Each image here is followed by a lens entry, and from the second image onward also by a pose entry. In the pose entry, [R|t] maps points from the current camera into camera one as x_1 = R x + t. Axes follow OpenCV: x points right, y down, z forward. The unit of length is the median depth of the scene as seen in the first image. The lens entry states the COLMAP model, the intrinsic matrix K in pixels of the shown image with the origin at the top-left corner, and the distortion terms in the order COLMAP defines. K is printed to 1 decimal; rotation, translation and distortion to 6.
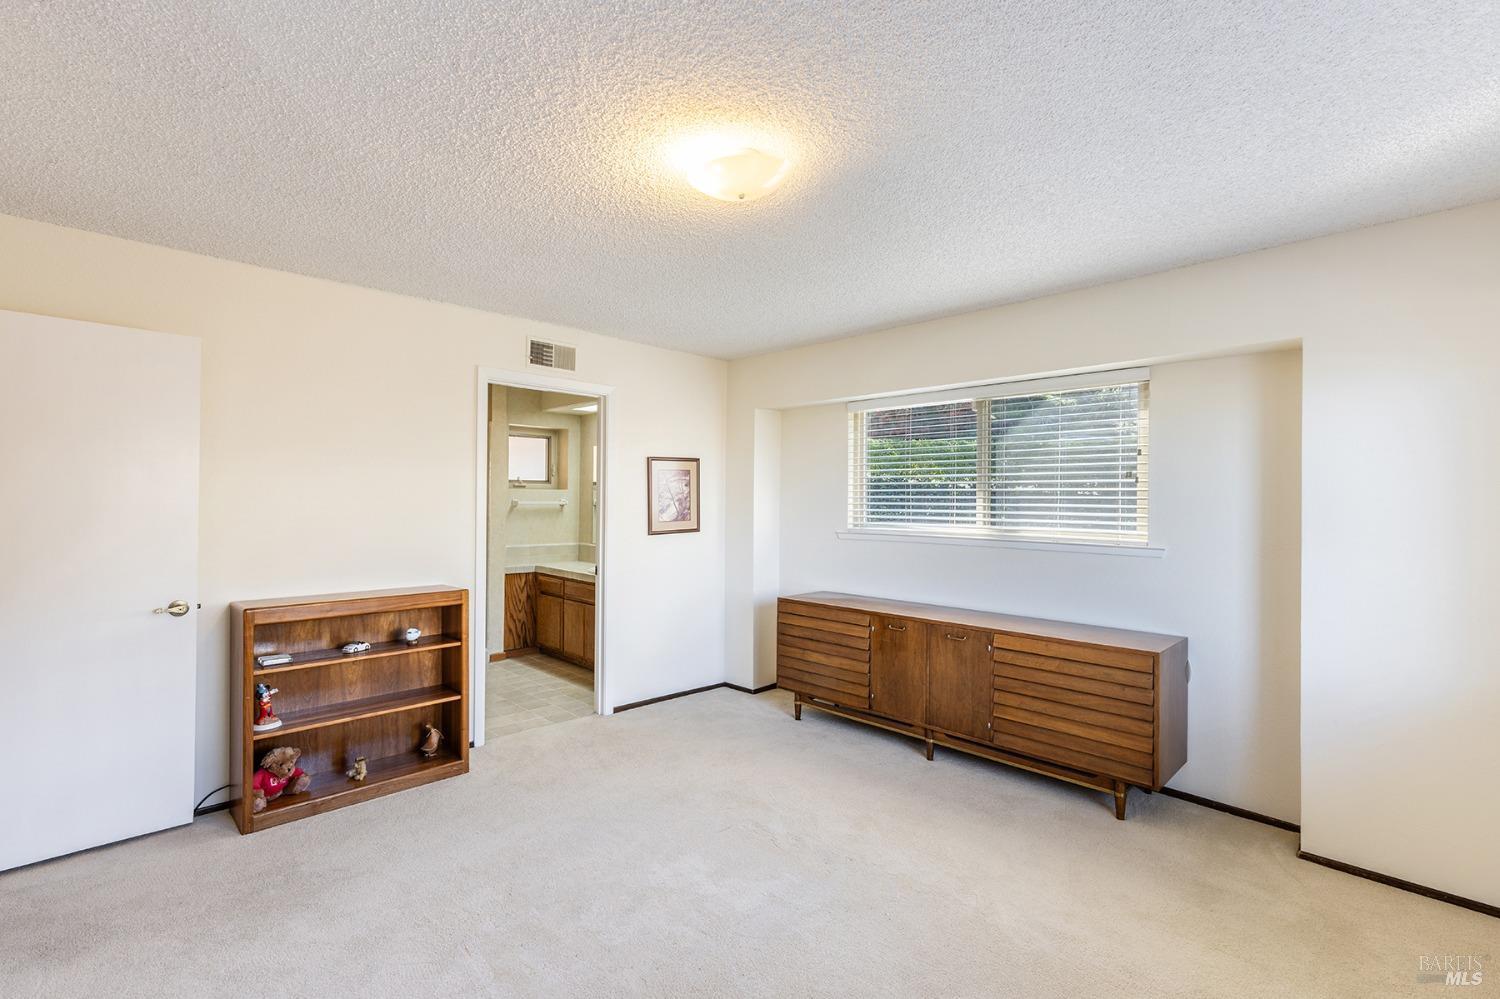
lens RADIAL K [[685.4, 0, 755.3], [0, 685.4, 495.8], [0, 0, 1]] dist [0.004269, 0.000238]
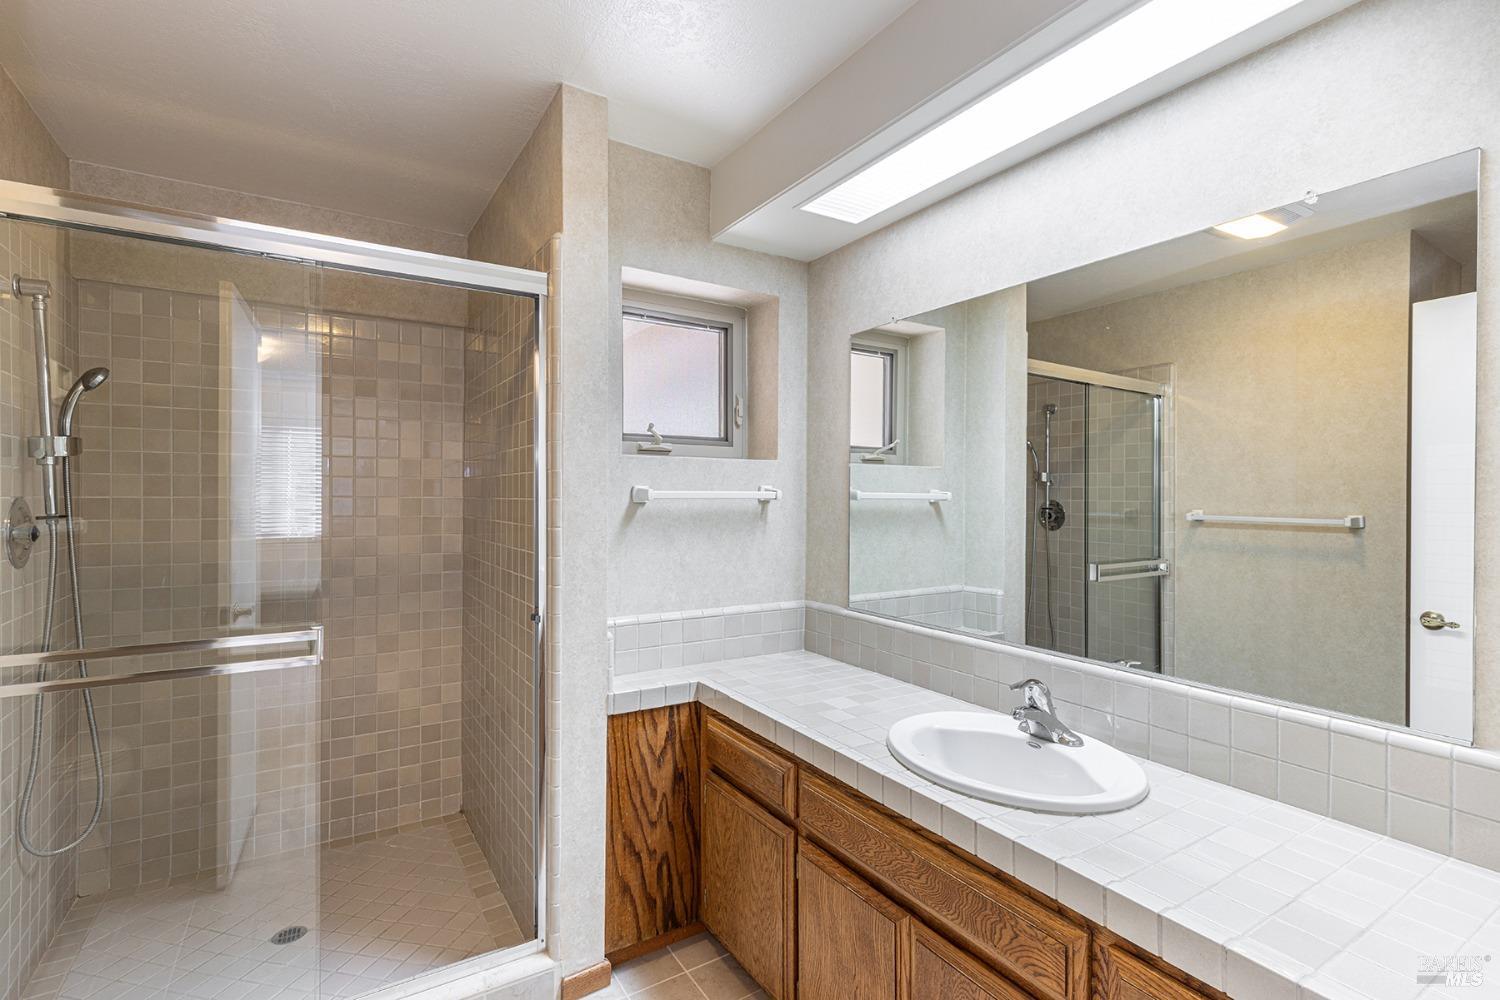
lens RADIAL K [[685.4, 0, 747.7], [0, 685.4, 499.1], [0, 0, 1]] dist [0.004269, 0.000238]
pose [[0.975552, -0.001832, -0.219761, -0.213959], [0.004344, 0.999931, 0.010946, 0.008672], [0.219726, -0.011633, 0.975492, 0.652937]]
